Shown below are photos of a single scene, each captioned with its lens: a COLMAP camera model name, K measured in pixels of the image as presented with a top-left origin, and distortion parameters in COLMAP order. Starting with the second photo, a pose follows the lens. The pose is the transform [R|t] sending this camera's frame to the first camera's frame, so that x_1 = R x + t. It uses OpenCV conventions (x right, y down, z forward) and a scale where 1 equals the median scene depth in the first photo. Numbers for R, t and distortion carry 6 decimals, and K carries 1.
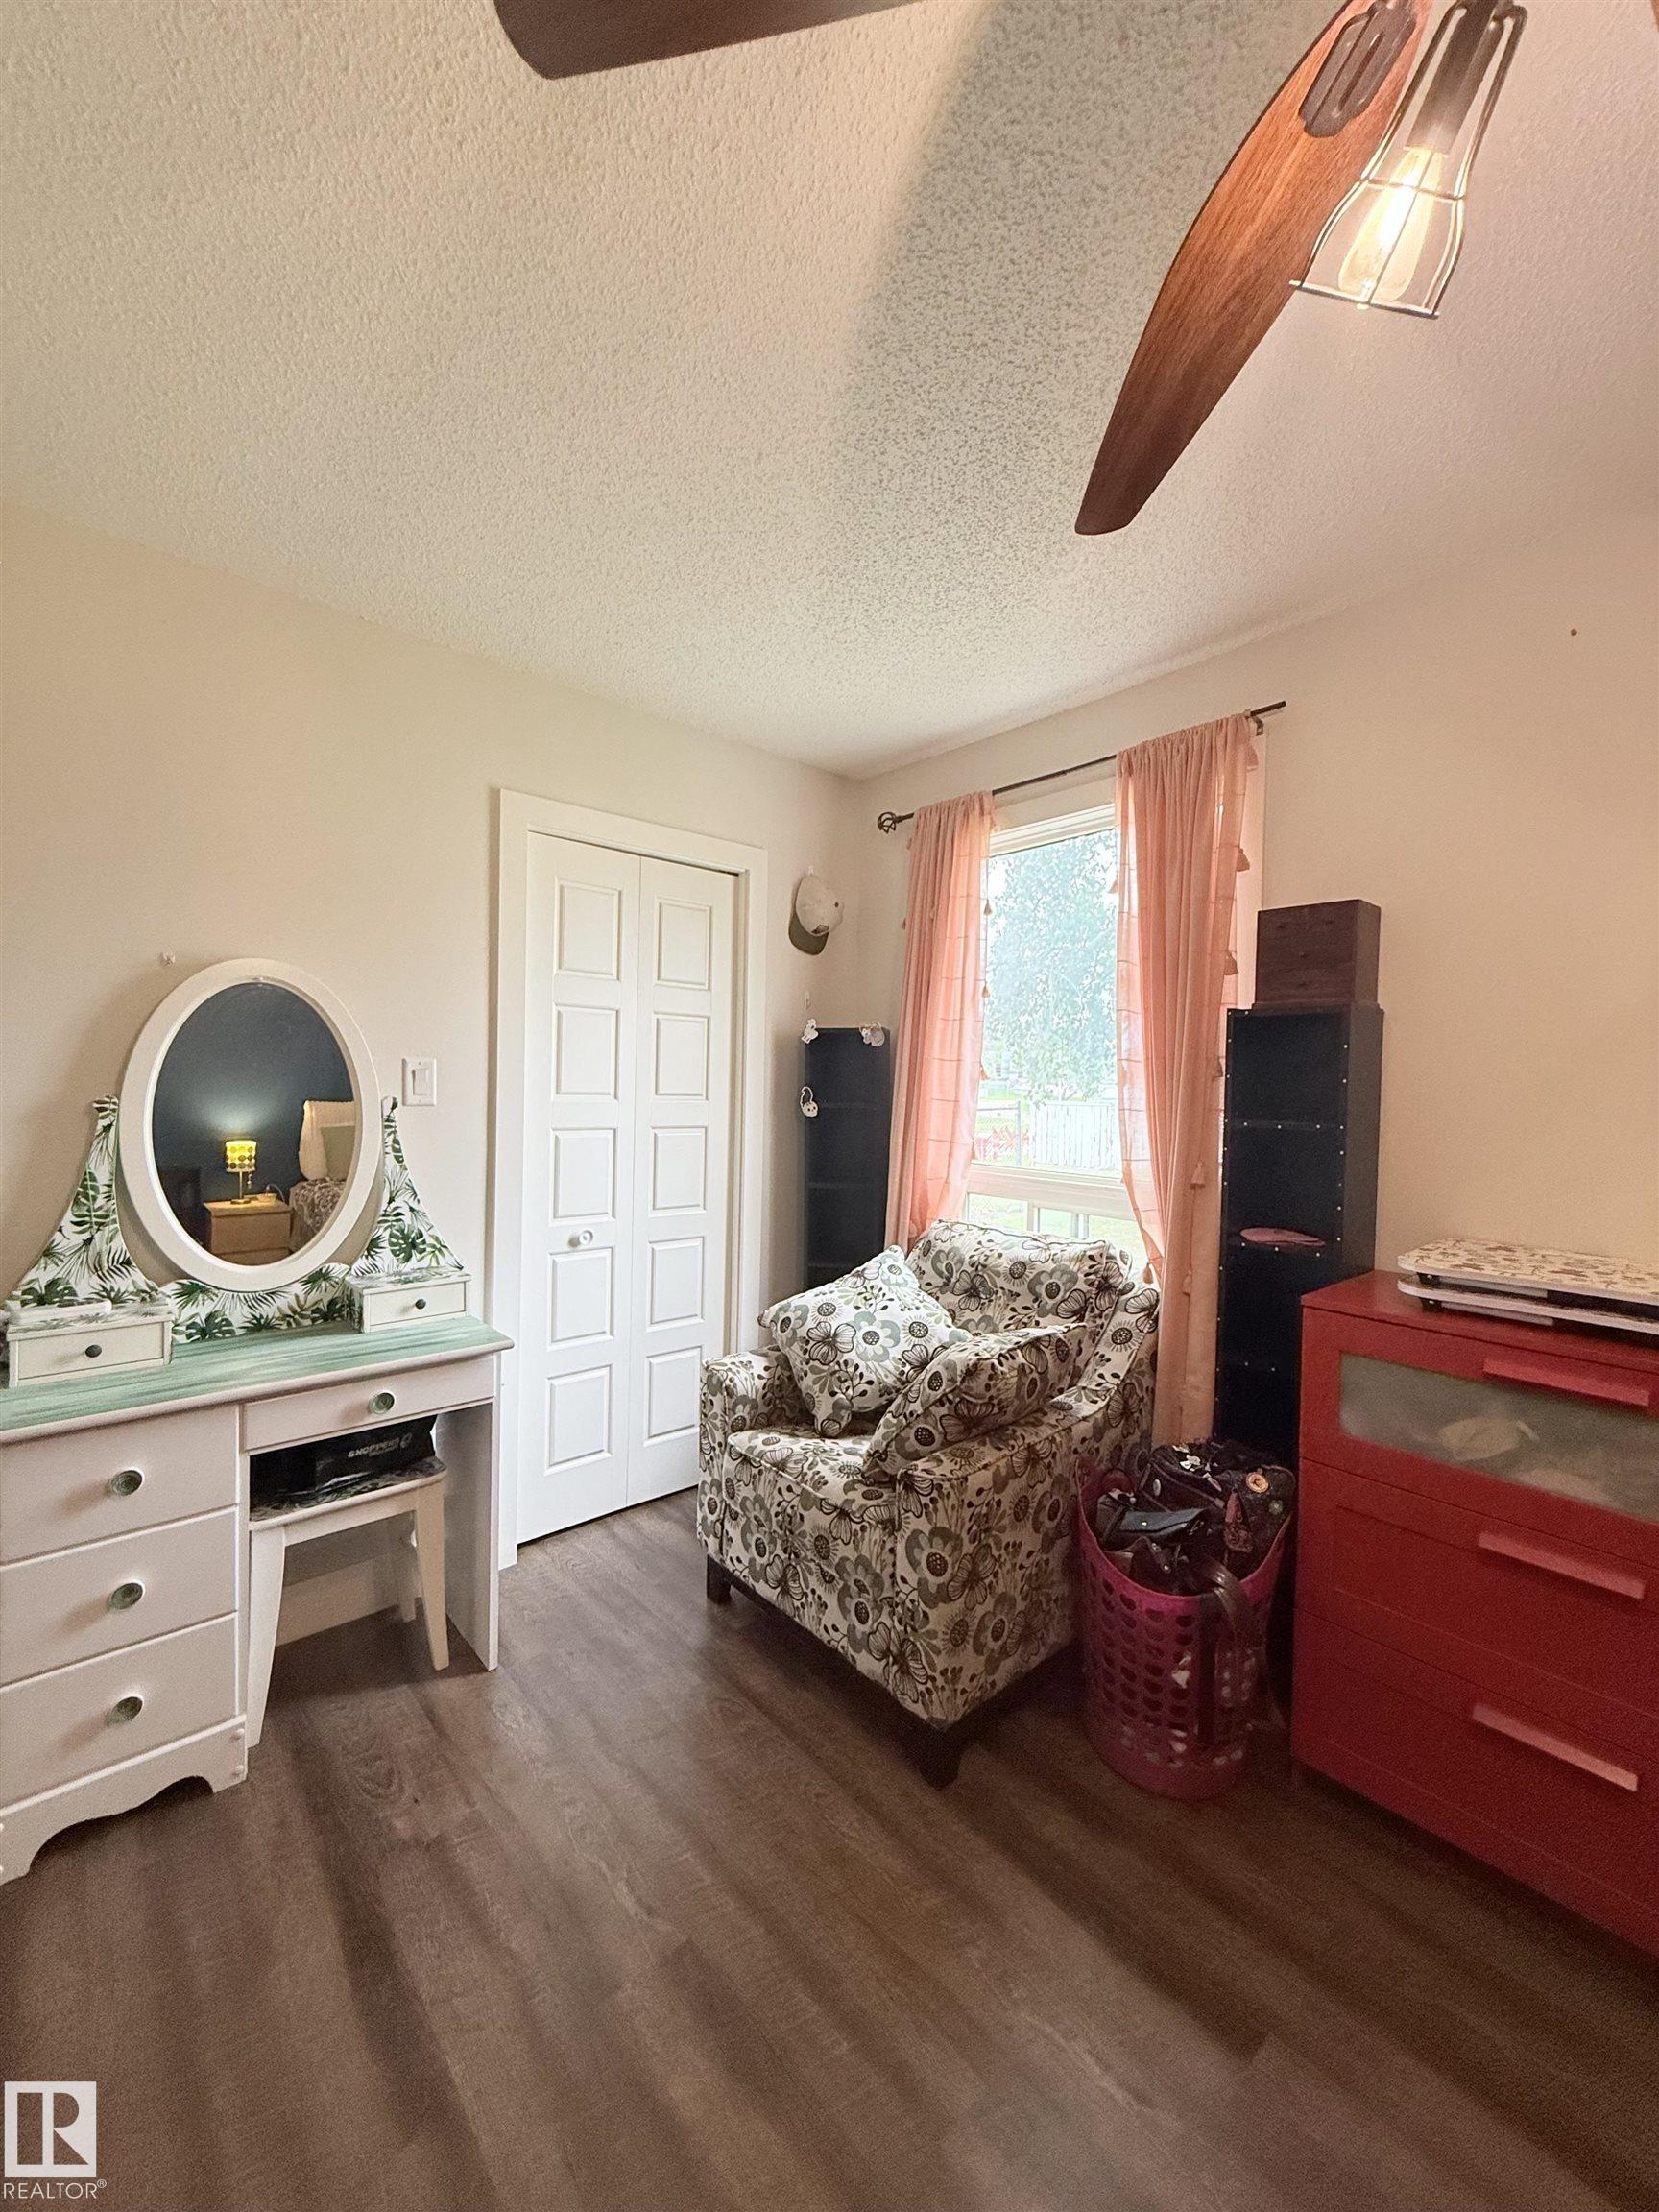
lens RADIAL K [[885.2, 0, 832.0], [0, 885.2, 1107.8], [0, 0, 1]] dist [-0.003243, -0.000237]
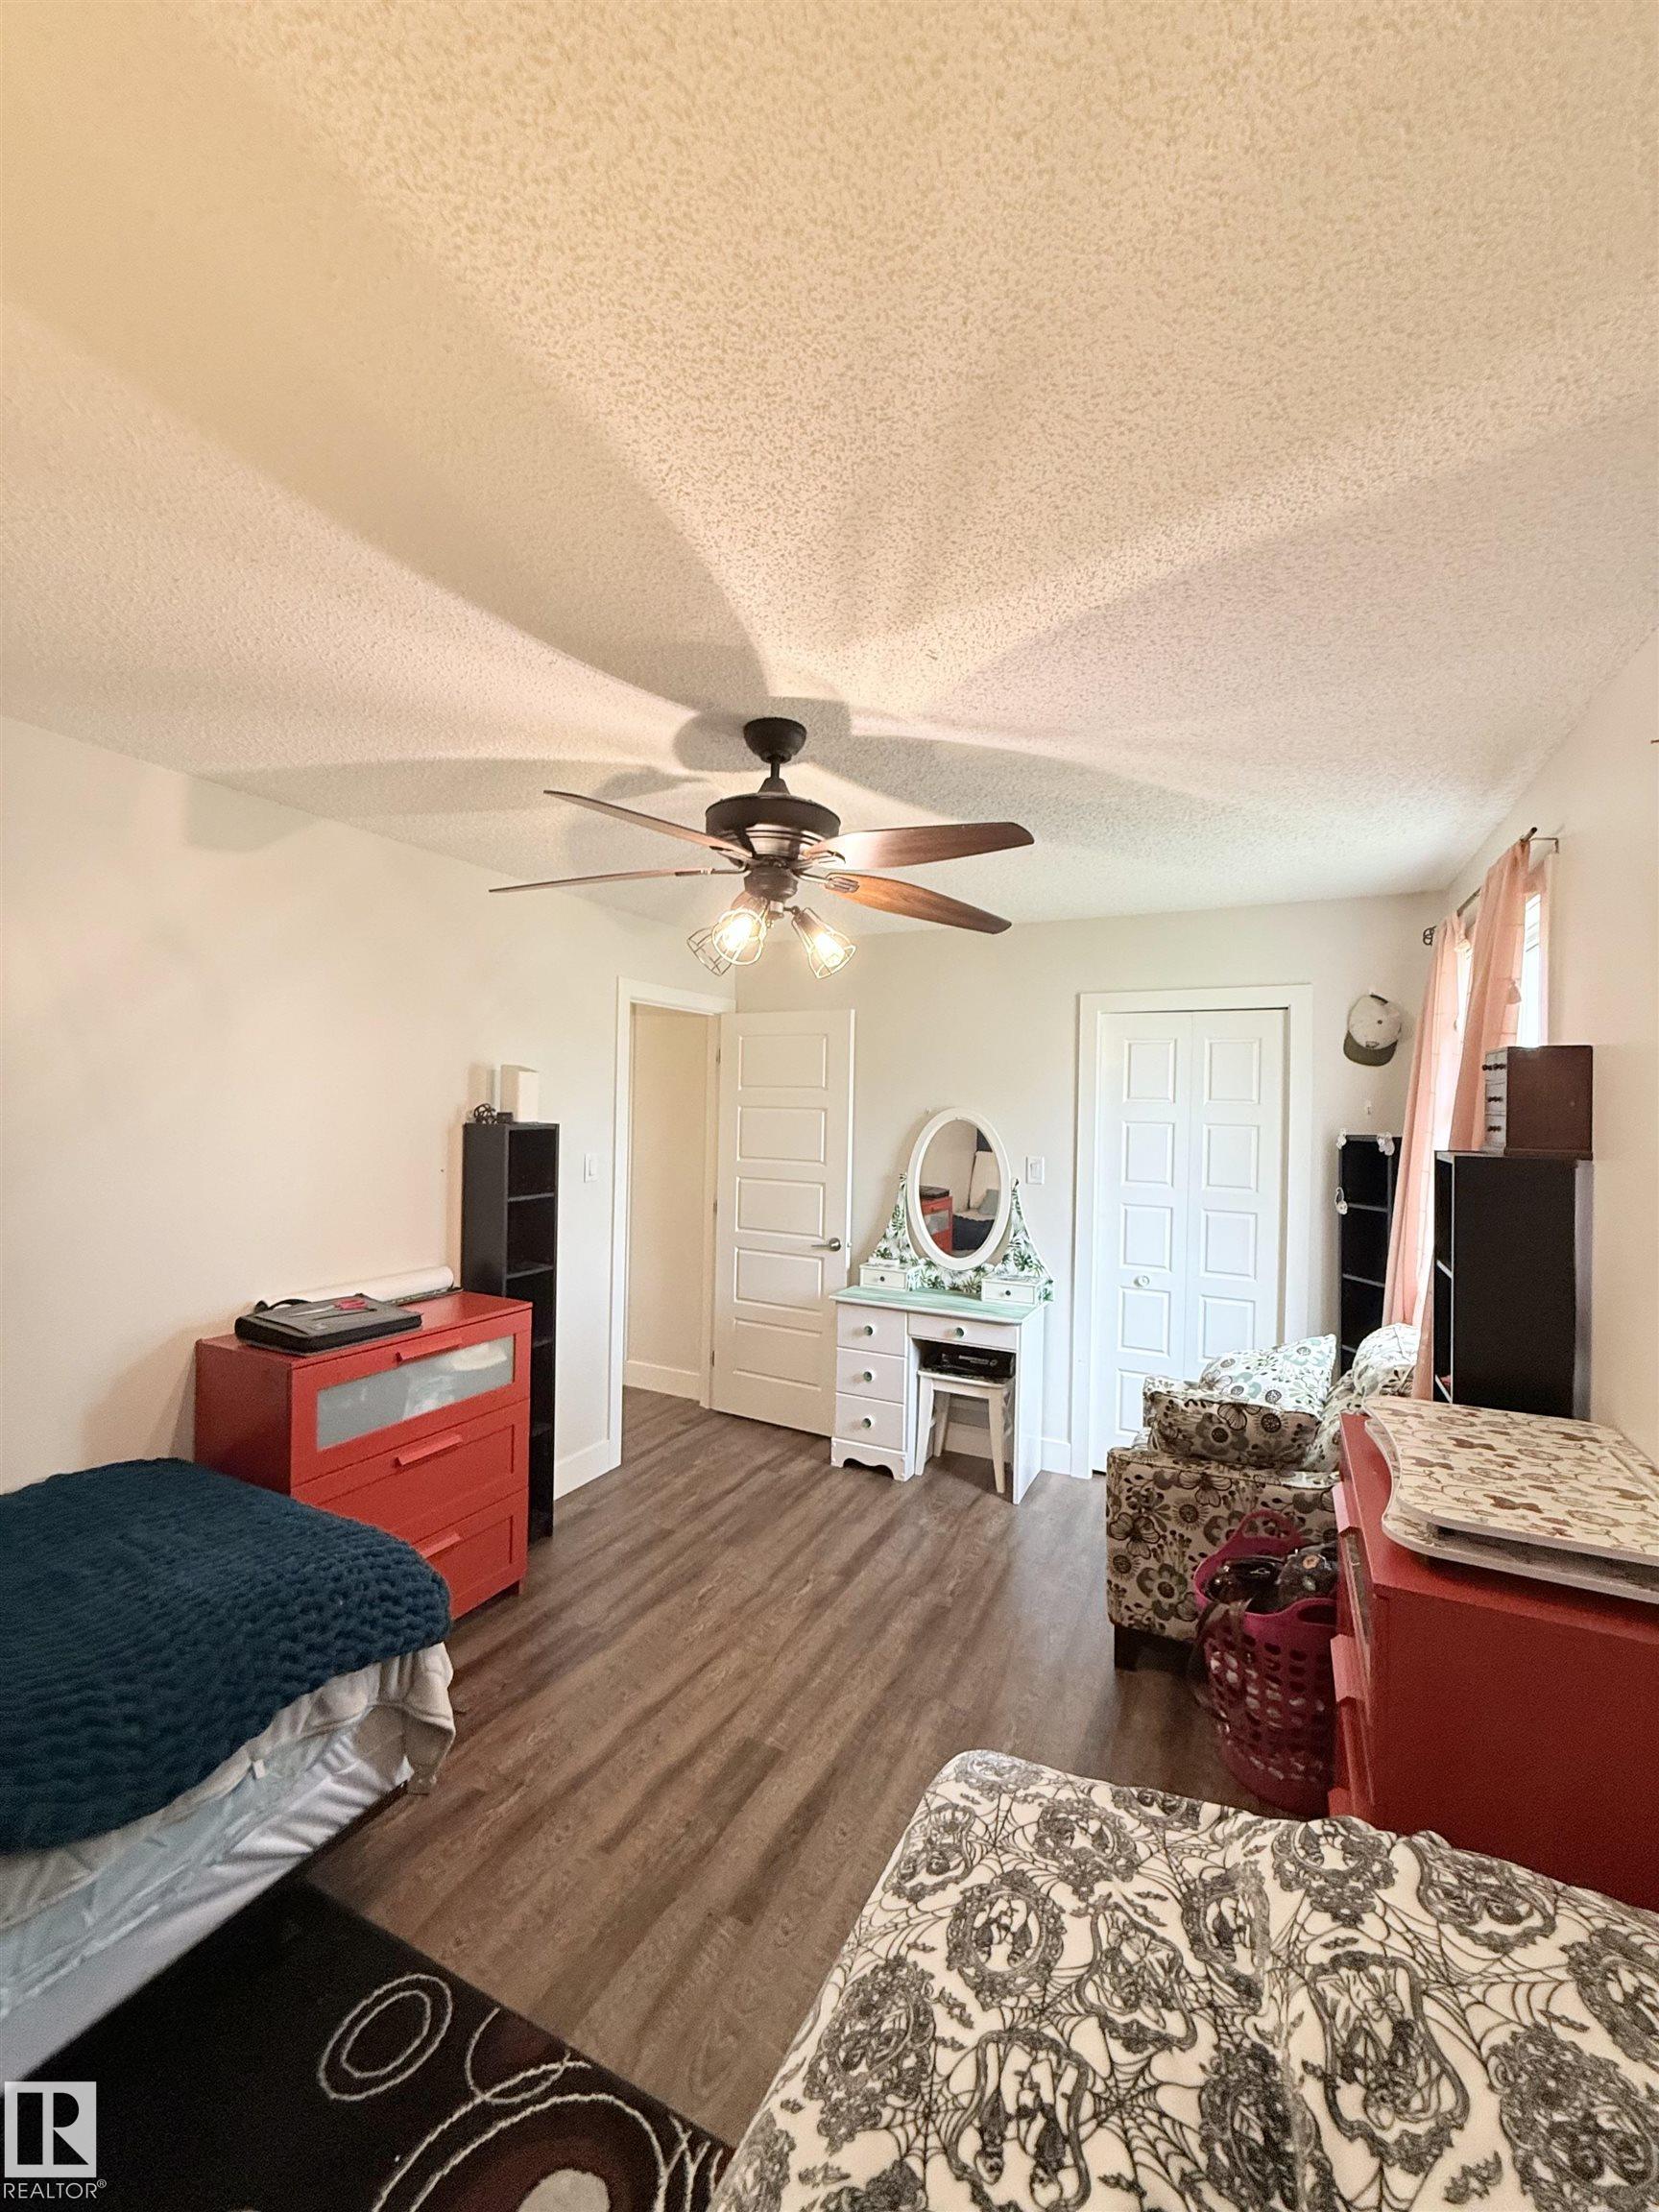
lens RADIAL K [[885.2, 0, 829.9], [0, 885.2, 1097.6], [0, 0, 1]] dist [-0.003243, -0.000237]
pose [[0.382249, -0.015089, -0.923936, 1.248470], [-0.037280, 0.998801, -0.031735, -0.127016], [0.923307, 0.046575, 0.381228, -0.071642]]
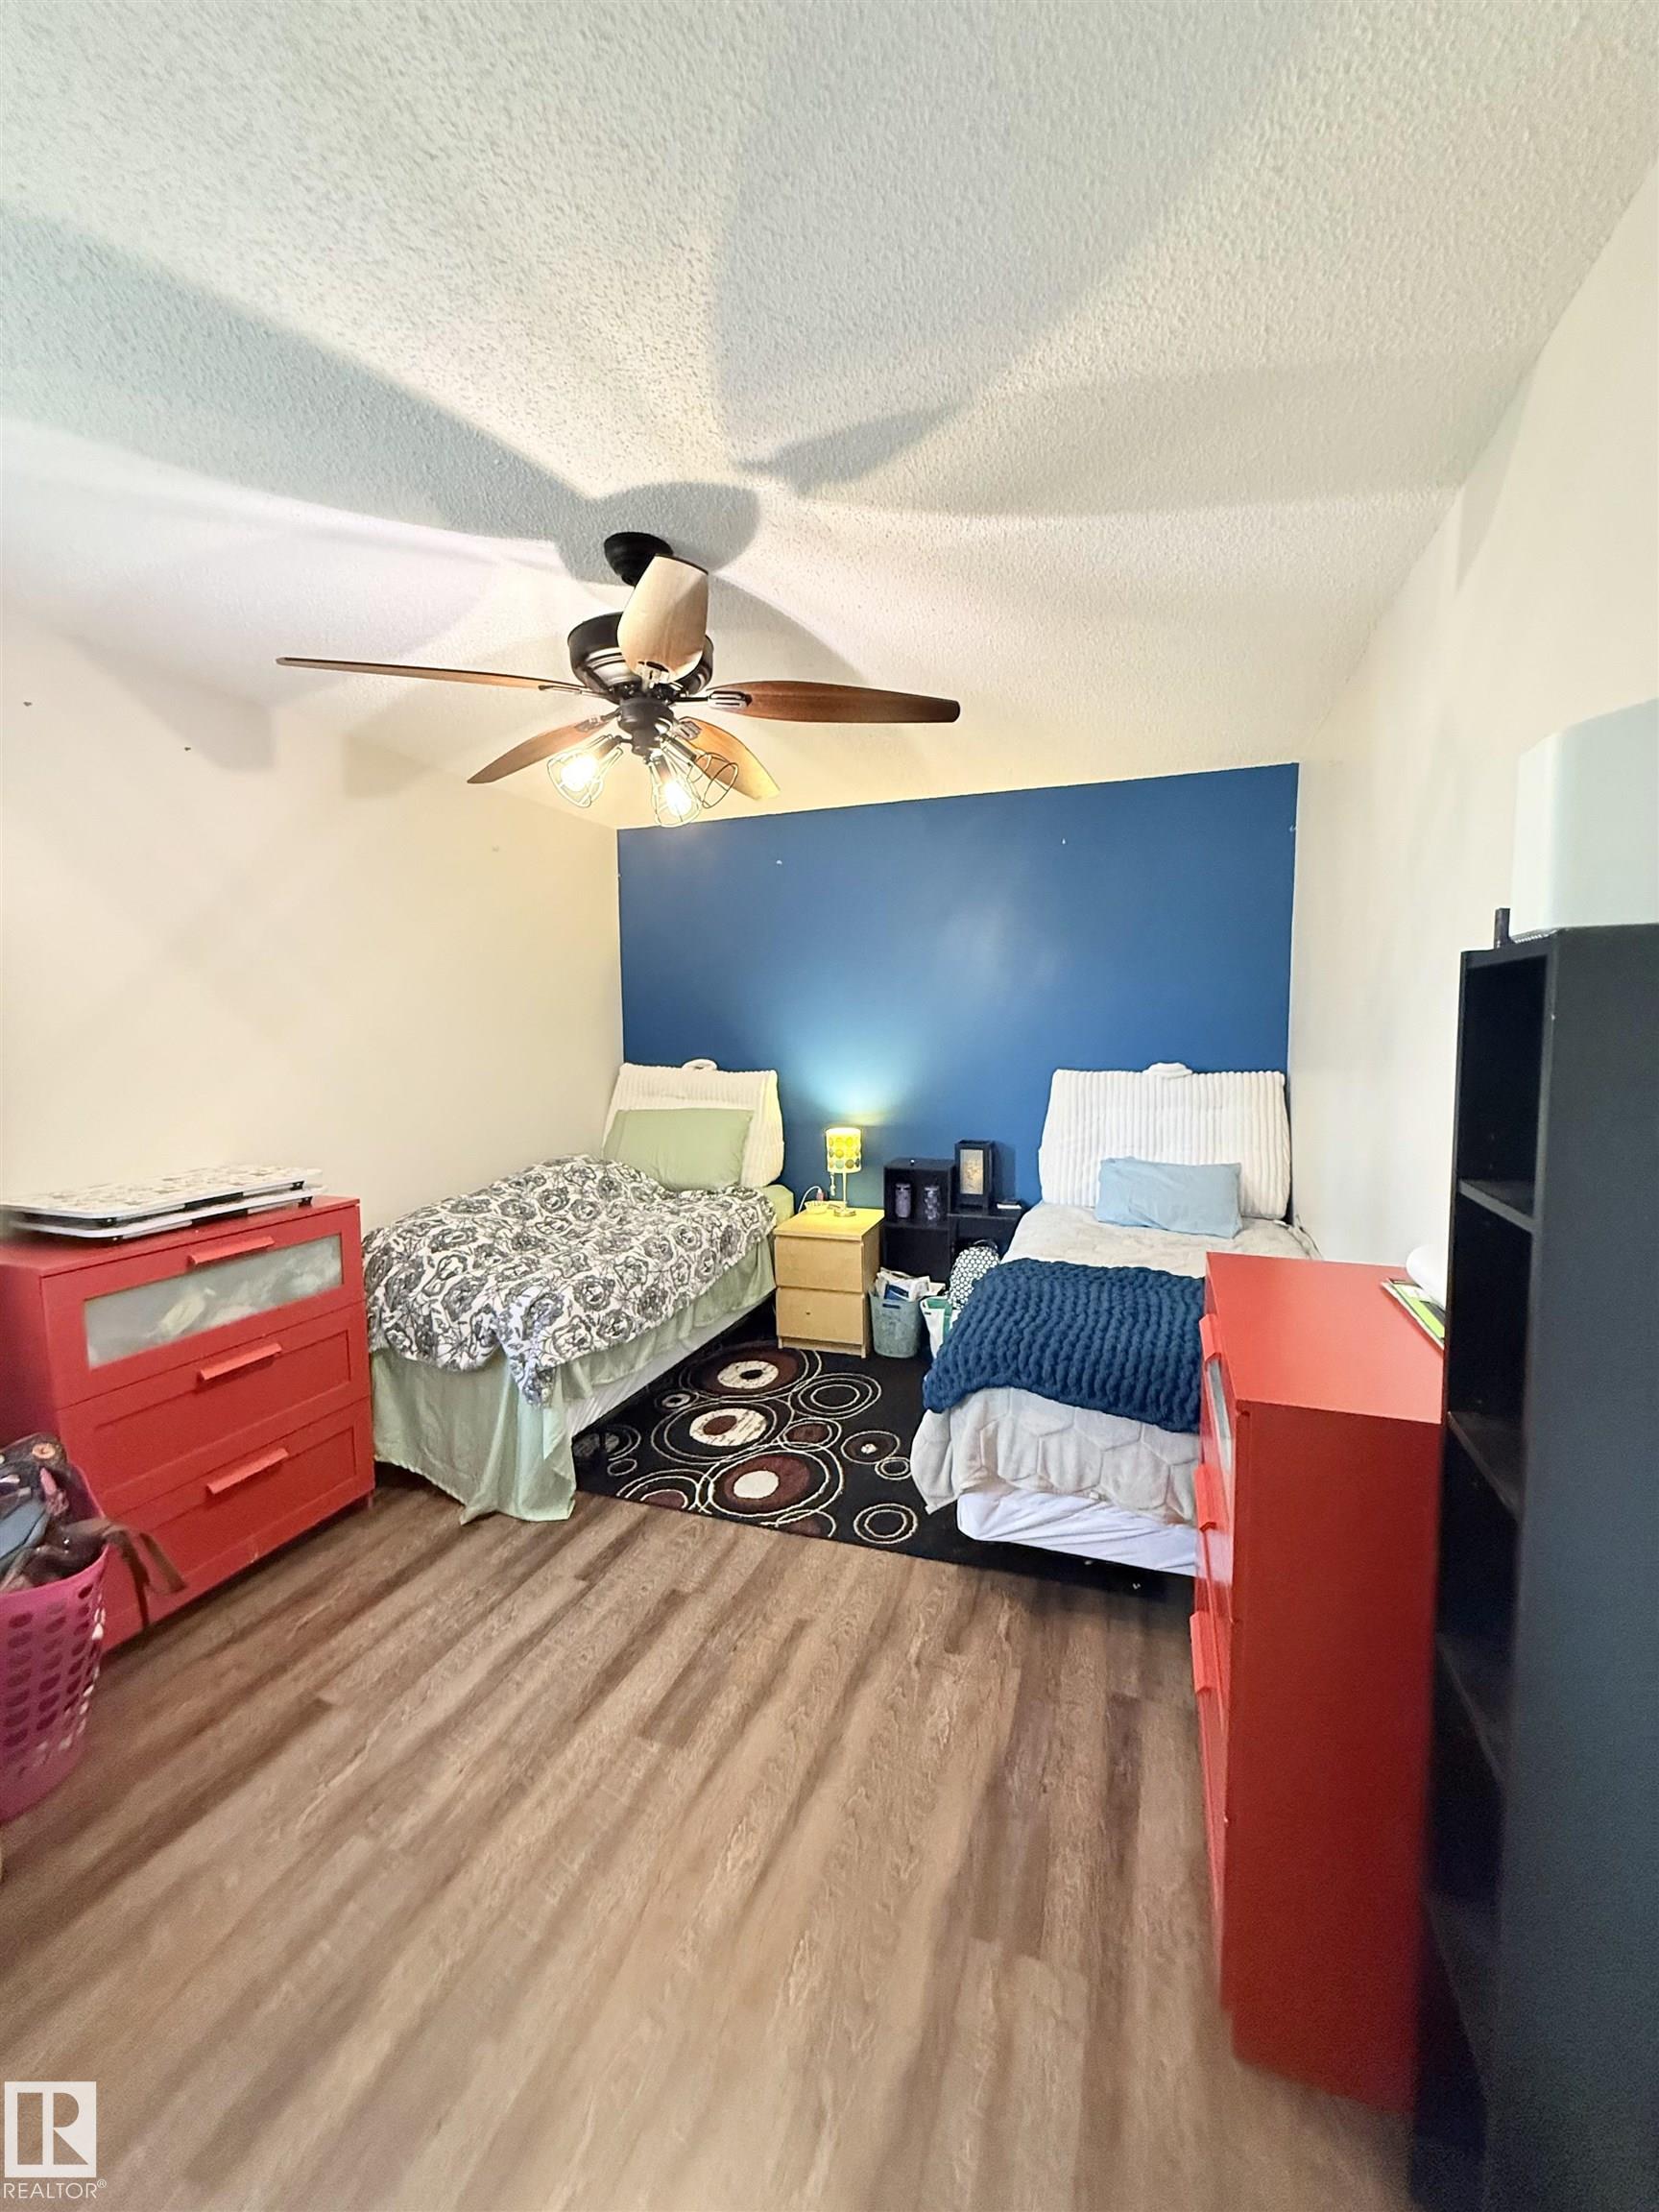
lens RADIAL K [[885.2, 0, 831.8], [0, 885.2, 1102.5], [0, 0, 1]] dist [-0.003243, -0.000237]
pose [[-0.489881, -0.092694, 0.866847, -0.815944], [0.025155, 0.992414, 0.120337, -0.093445], [-0.871426, 0.080757, -0.483833, 0.607126]]
